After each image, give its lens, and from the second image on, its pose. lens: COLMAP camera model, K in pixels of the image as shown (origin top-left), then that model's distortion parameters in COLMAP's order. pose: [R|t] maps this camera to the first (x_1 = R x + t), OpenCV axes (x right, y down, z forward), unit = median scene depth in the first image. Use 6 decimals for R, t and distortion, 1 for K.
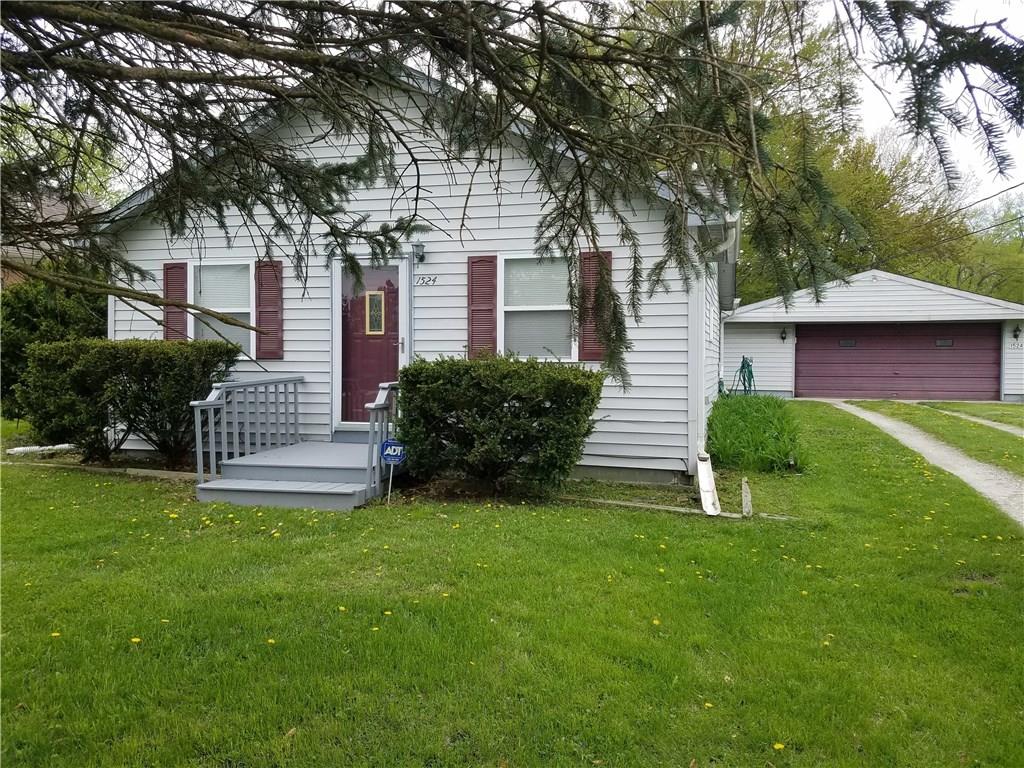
lens RADIAL K [[769.4, 0, 510.9], [0, 769.4, 367.0], [0, 0, 1]] dist [0.002620, -0.032741]
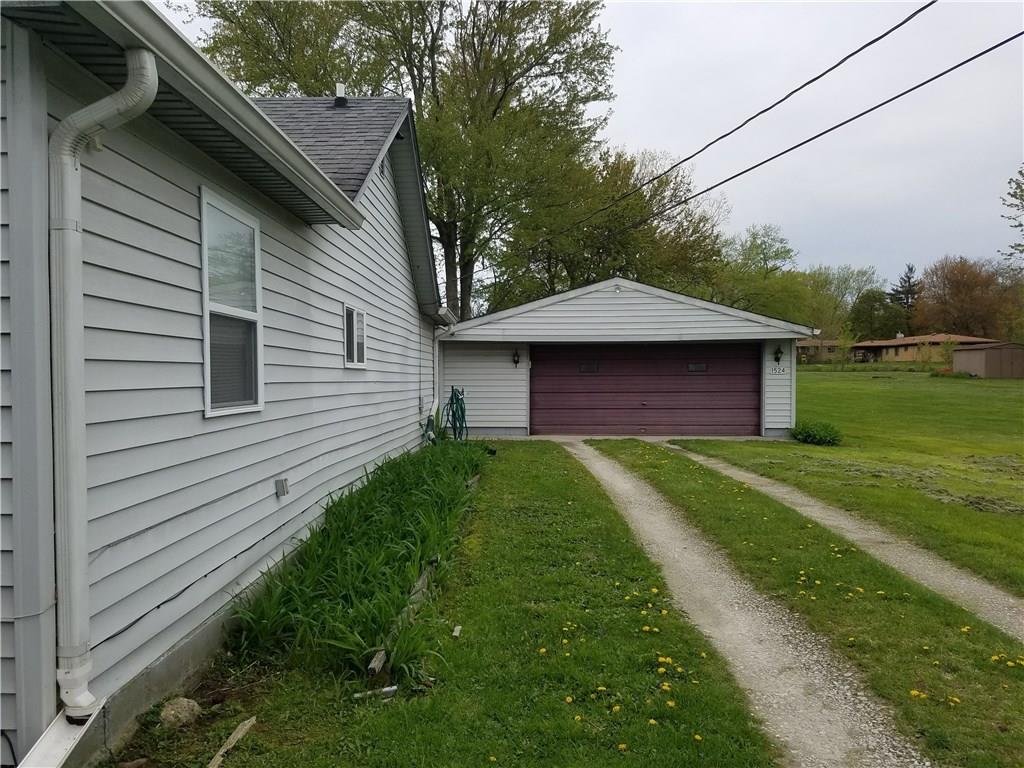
lens RADIAL K [[774.9, 0, 494.6], [0, 774.9, 387.0], [0, 0, 1]] dist [0.201134, -0.335688]
pose [[0.966603, -0.009065, 0.256119, 0.131835], [0.010009, 0.999947, -0.002383, -0.009952], [-0.256084, 0.004867, 0.966642, 0.230757]]
